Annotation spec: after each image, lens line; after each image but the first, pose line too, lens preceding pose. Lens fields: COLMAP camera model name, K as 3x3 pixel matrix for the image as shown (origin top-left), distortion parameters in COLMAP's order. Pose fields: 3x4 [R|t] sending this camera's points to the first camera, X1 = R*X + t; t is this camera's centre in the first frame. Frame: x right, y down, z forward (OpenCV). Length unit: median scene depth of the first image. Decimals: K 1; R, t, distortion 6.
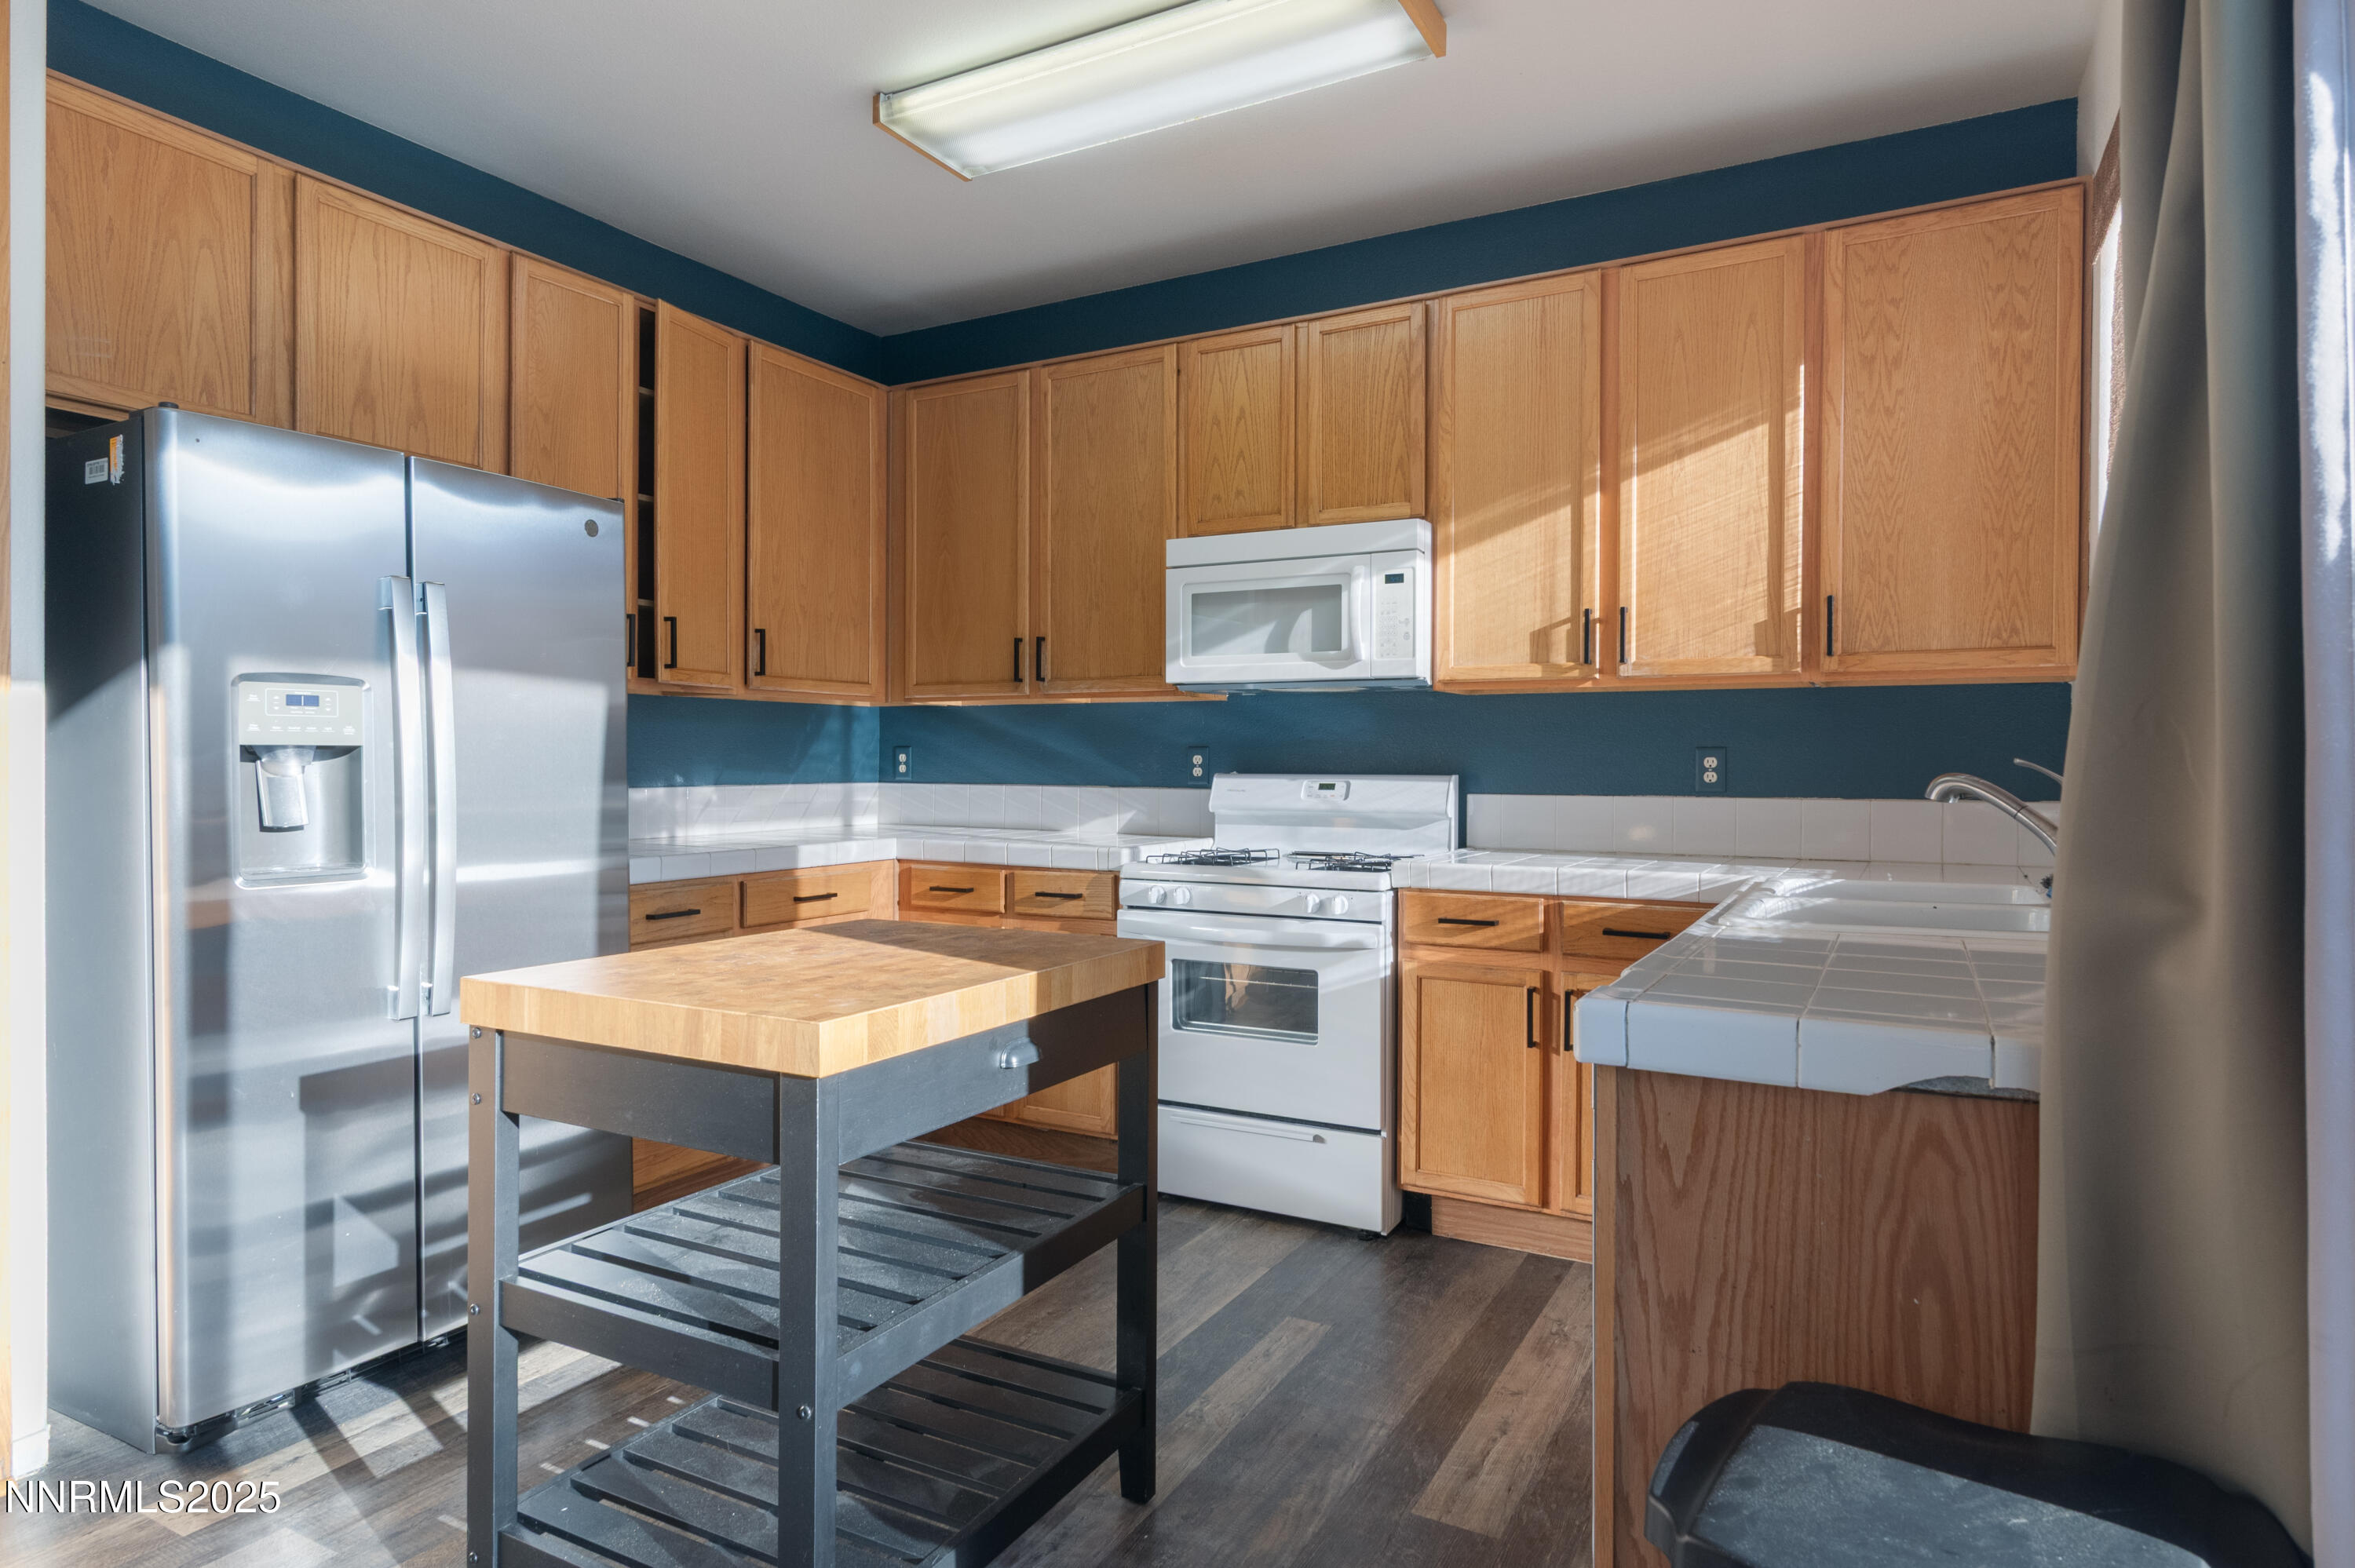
lens RADIAL K [[1330.0, 0, 1175.2], [0, 1330.0, 782.6], [0, 0, 1]] dist [0.006441, -0.000364]
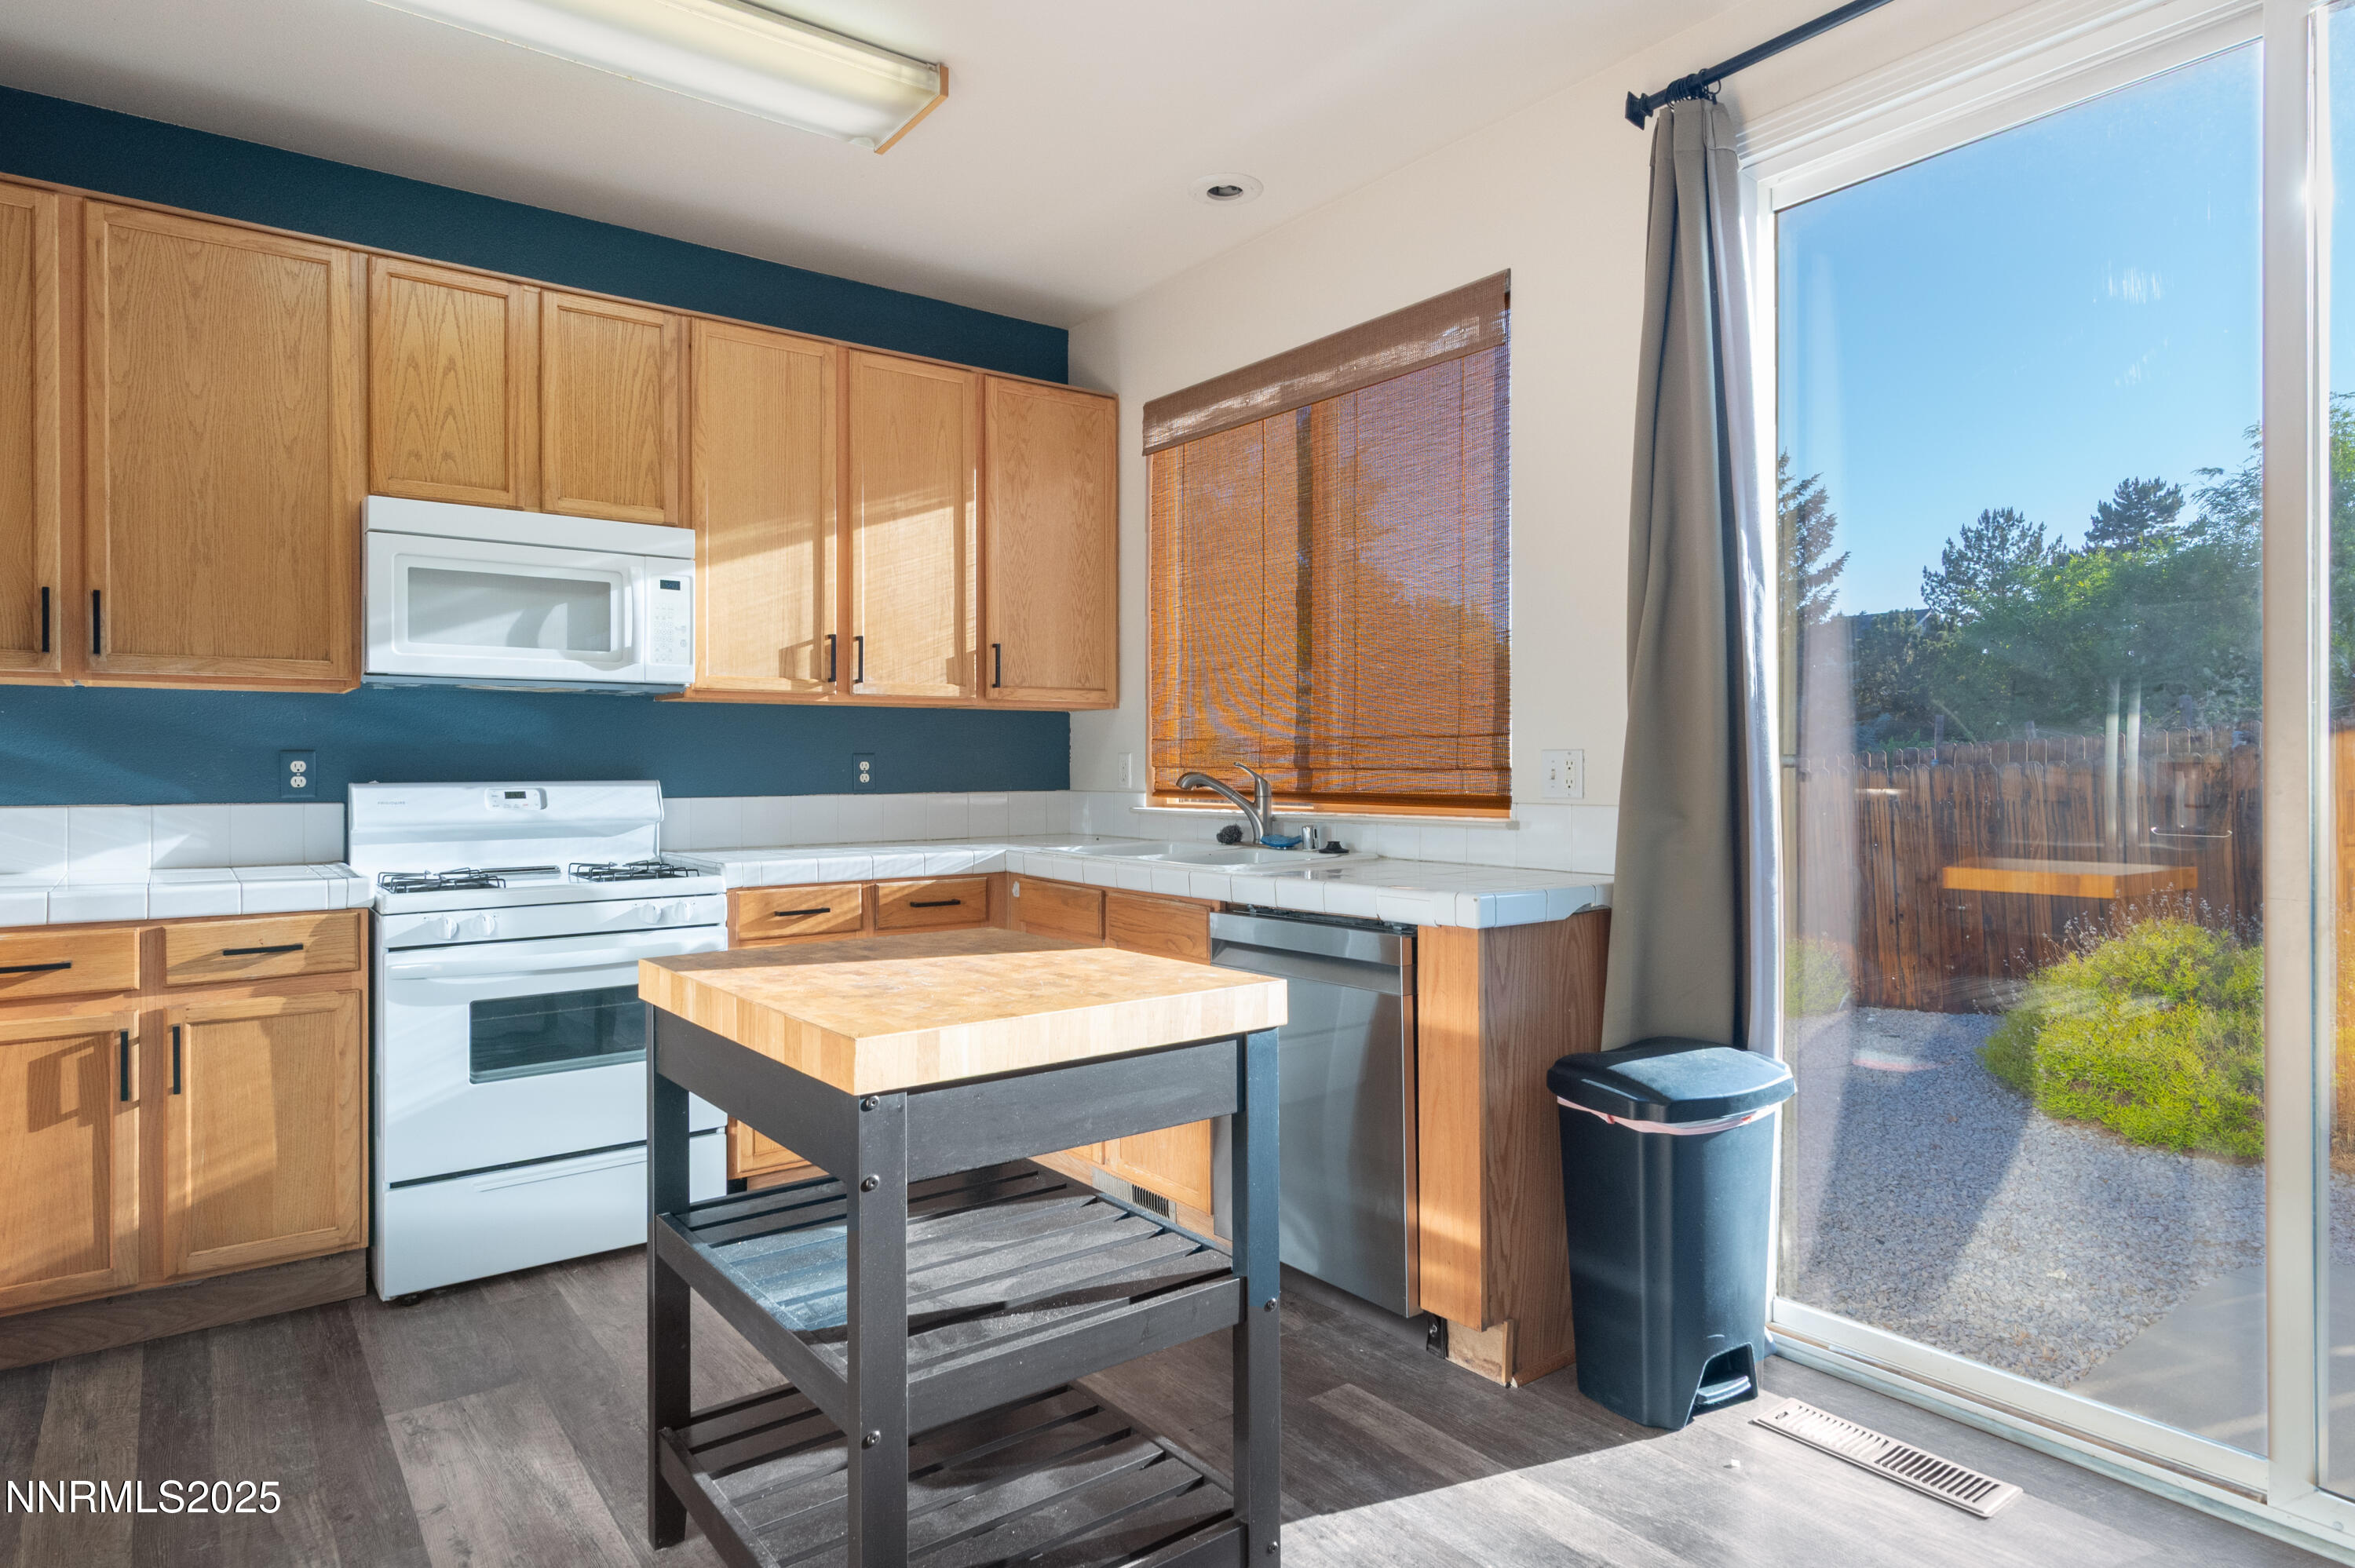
lens RADIAL K [[1330.0, 0, 1180.2], [0, 1330.0, 769.4], [0, 0, 1]] dist [0.006441, -0.000364]
pose [[0.403867, -0.008992, 0.914774, -0.601109], [0.018294, 0.999831, 0.001751, -0.008644], [-0.914635, 0.016028, 0.403963, 0.243526]]
